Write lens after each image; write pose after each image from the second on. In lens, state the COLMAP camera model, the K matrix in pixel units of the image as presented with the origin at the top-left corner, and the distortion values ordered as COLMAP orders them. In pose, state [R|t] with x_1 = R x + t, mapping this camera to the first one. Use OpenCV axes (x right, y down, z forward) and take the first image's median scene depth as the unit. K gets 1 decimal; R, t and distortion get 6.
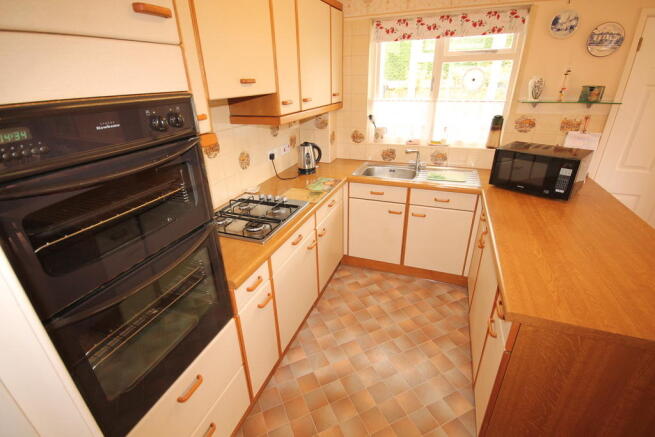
lens RADIAL K [[306.6, 0, 327.5], [0, 306.6, 218.5], [0, 0, 1]] dist [0.027616, -0.021563]
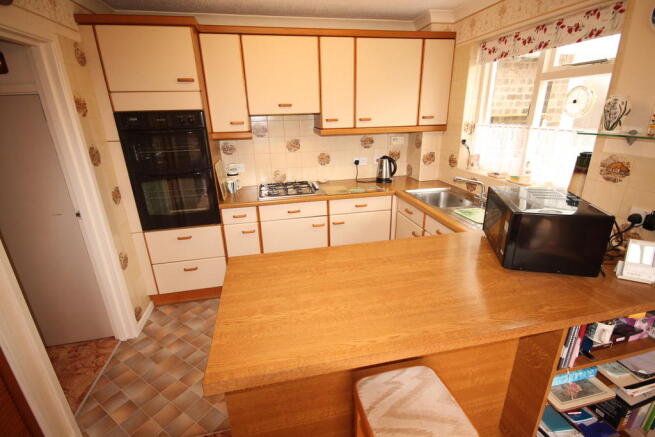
lens RADIAL K [[306.6, 0, 327.5], [0, 306.6, 218.5], [0, 0, 1]] dist [0.027616, -0.021563]
pose [[0.545698, 0.284841, -0.788086, 0.838194], [-0.343312, 0.933902, 0.099822, -0.072146], [0.764428, 0.216086, 0.607418, 0.188551]]
